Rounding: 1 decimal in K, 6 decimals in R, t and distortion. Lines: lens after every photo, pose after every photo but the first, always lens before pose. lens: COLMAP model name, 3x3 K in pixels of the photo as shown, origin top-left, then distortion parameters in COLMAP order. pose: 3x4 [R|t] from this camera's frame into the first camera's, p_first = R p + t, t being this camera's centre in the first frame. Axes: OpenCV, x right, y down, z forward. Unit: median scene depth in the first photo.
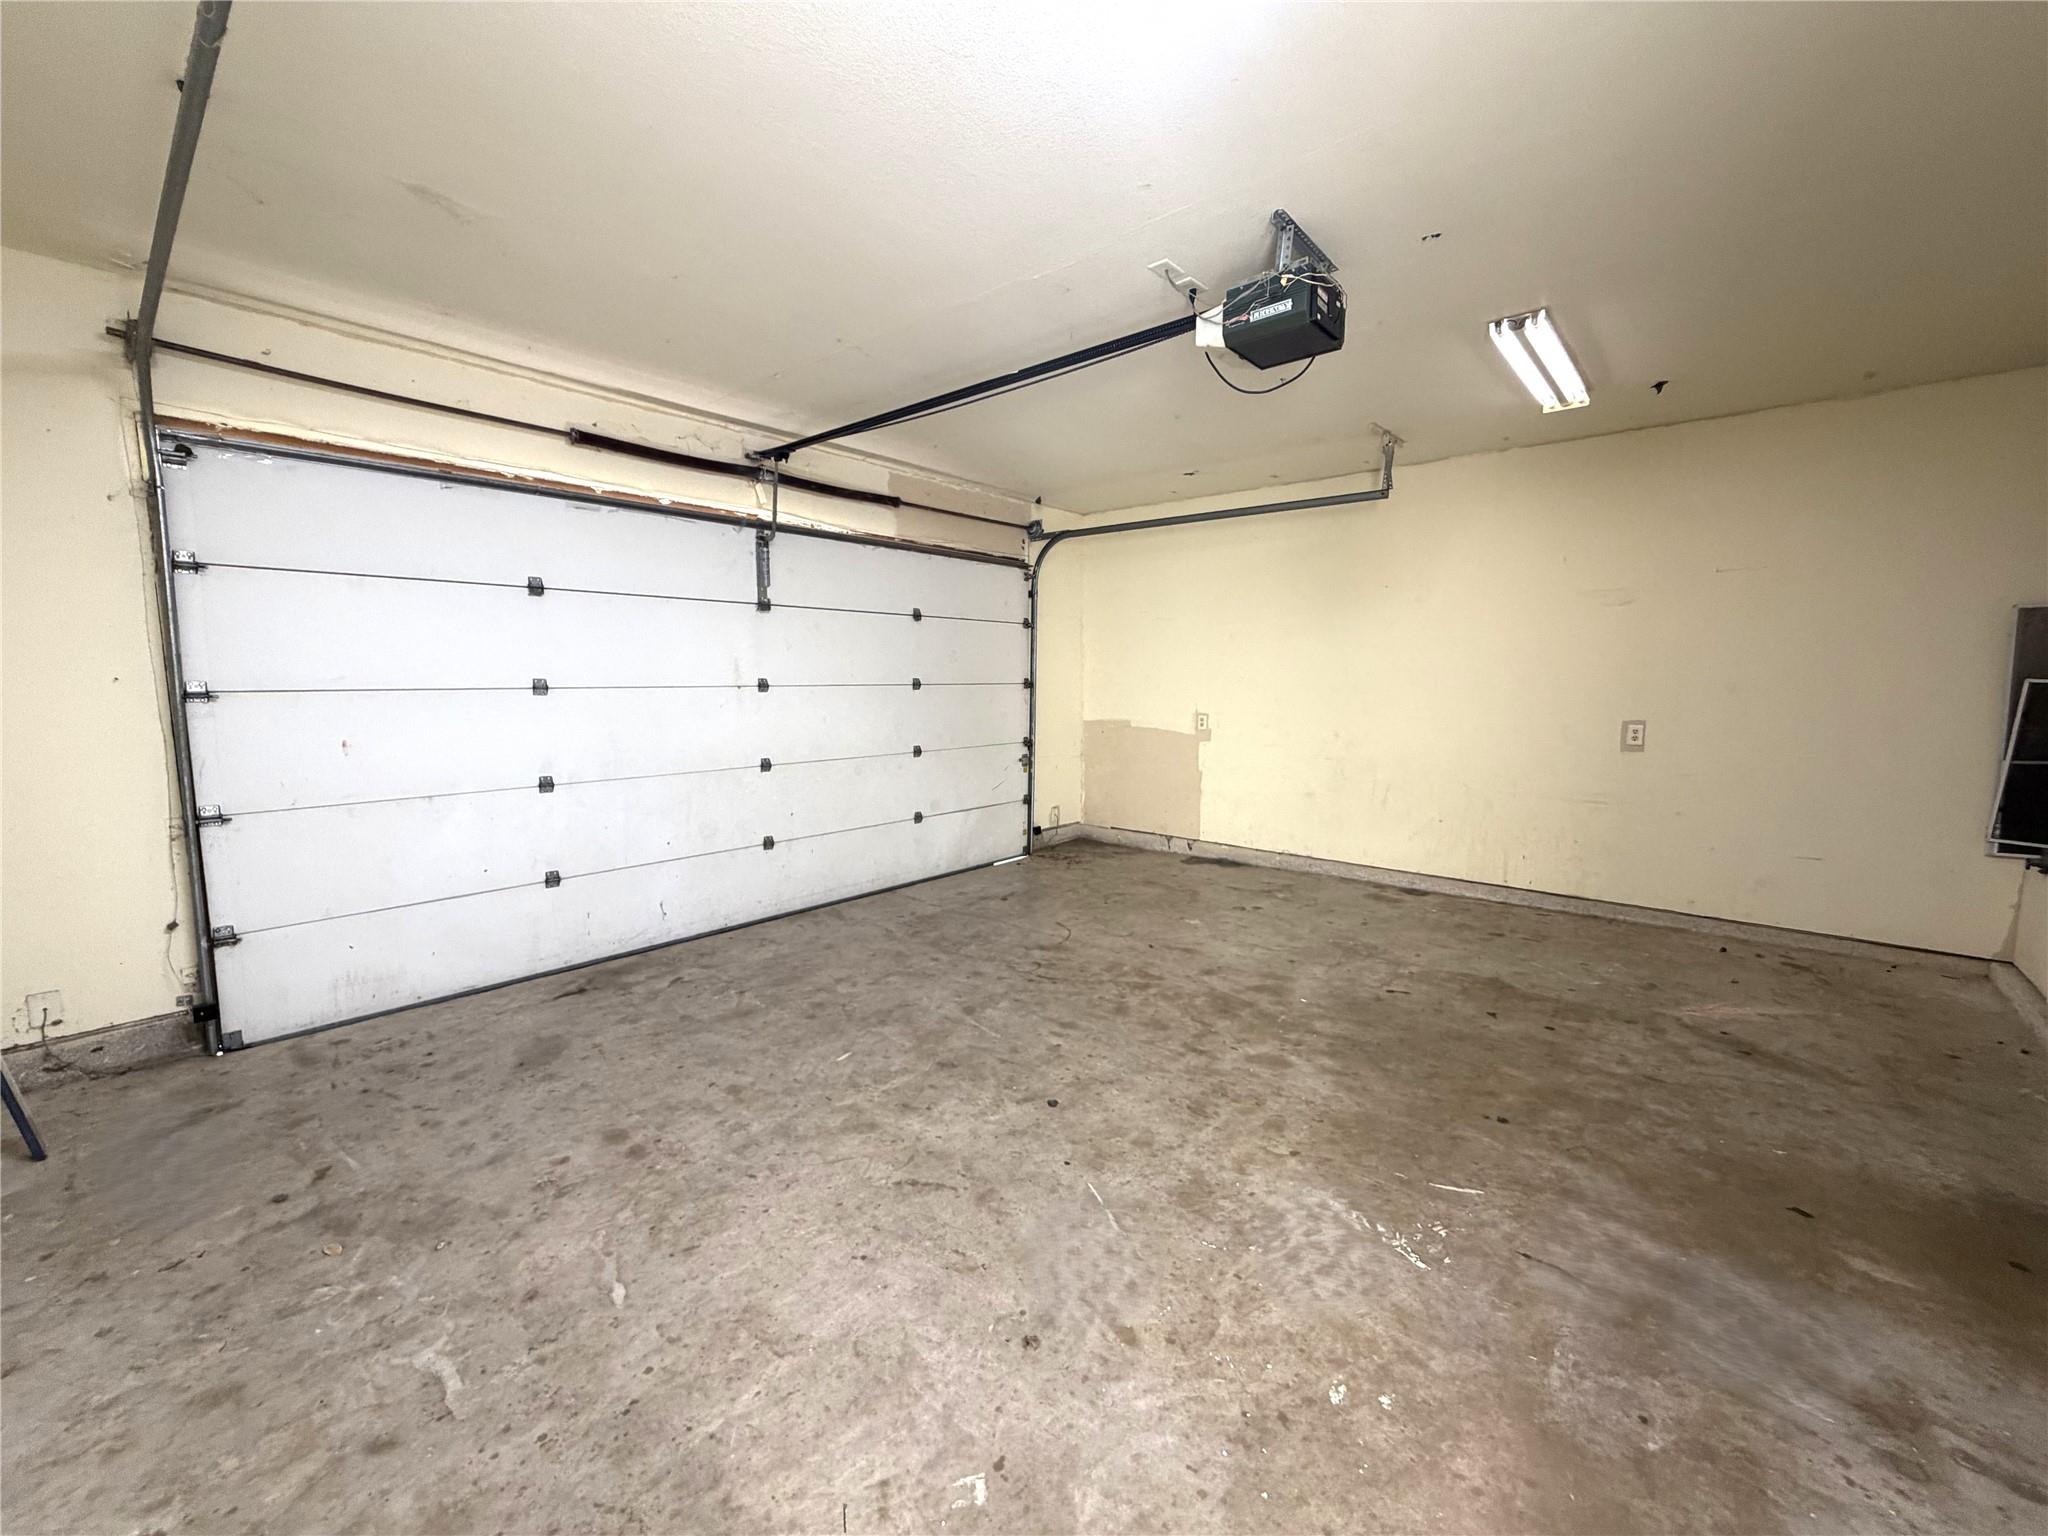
lens RADIAL K [[815.7, 0, 1020.0], [0, 815.7, 769.2], [0, 0, 1]] dist [0.000314, -0.000319]
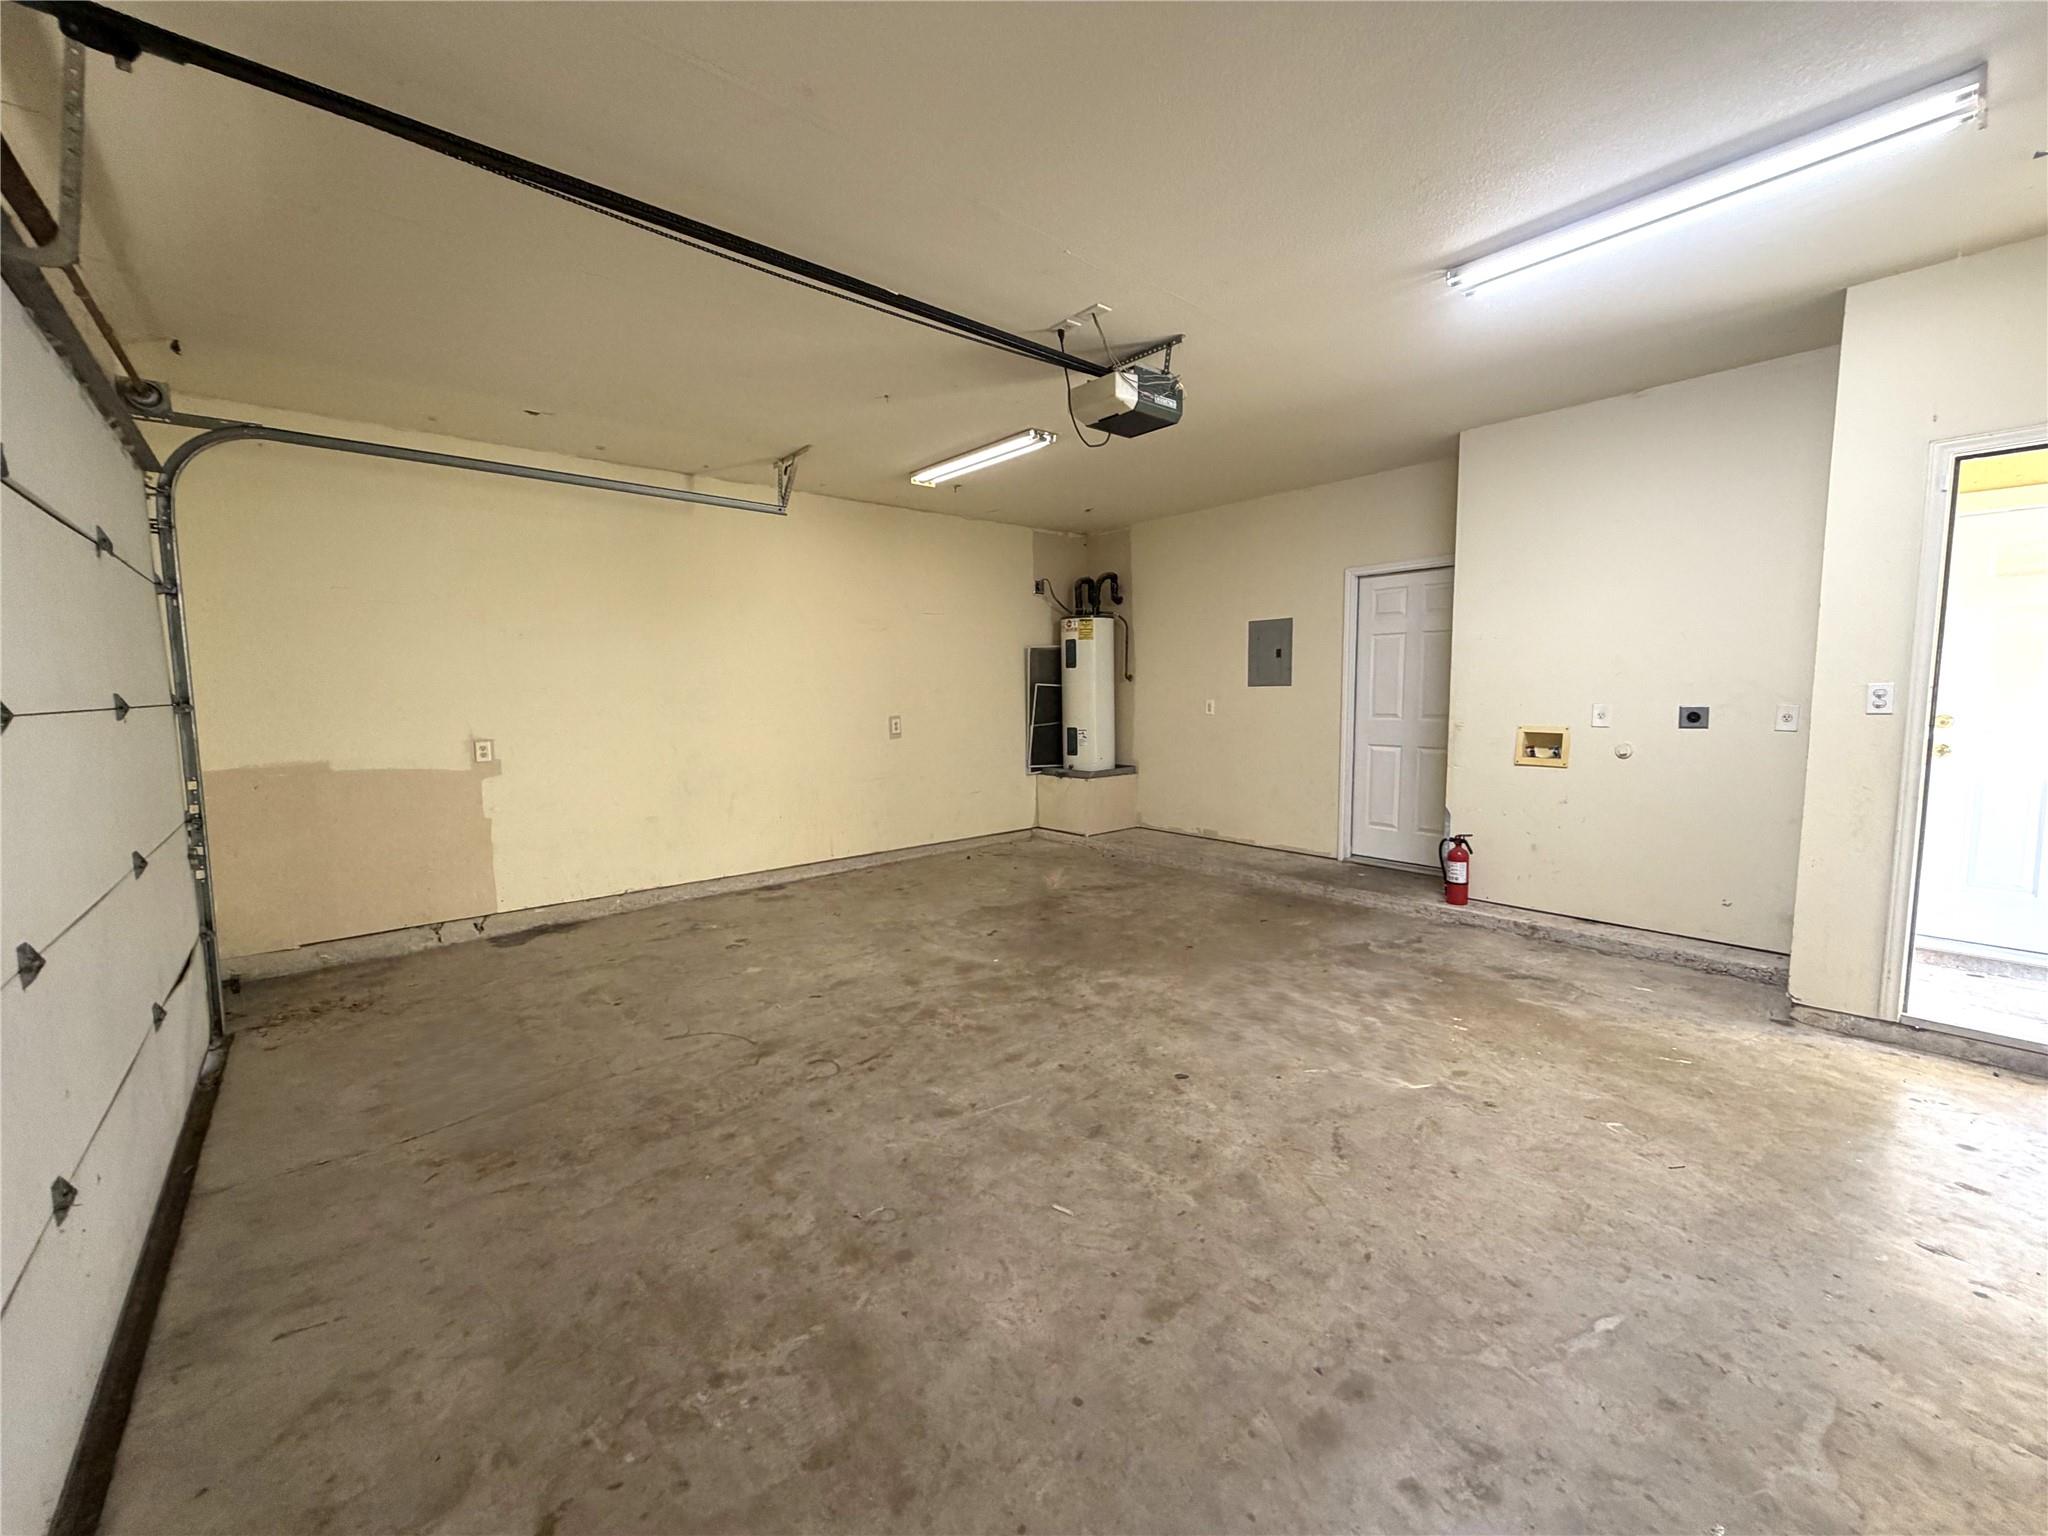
lens RADIAL K [[815.7, 0, 1022.0], [0, 815.7, 764.2], [0, 0, 1]] dist [0.000314, -0.000319]
pose [[0.138748, -0.096573, 0.985608, -0.758781], [0.125173, 0.988962, 0.079281, -0.078910], [-0.982385, 0.112371, 0.149305, 0.760190]]
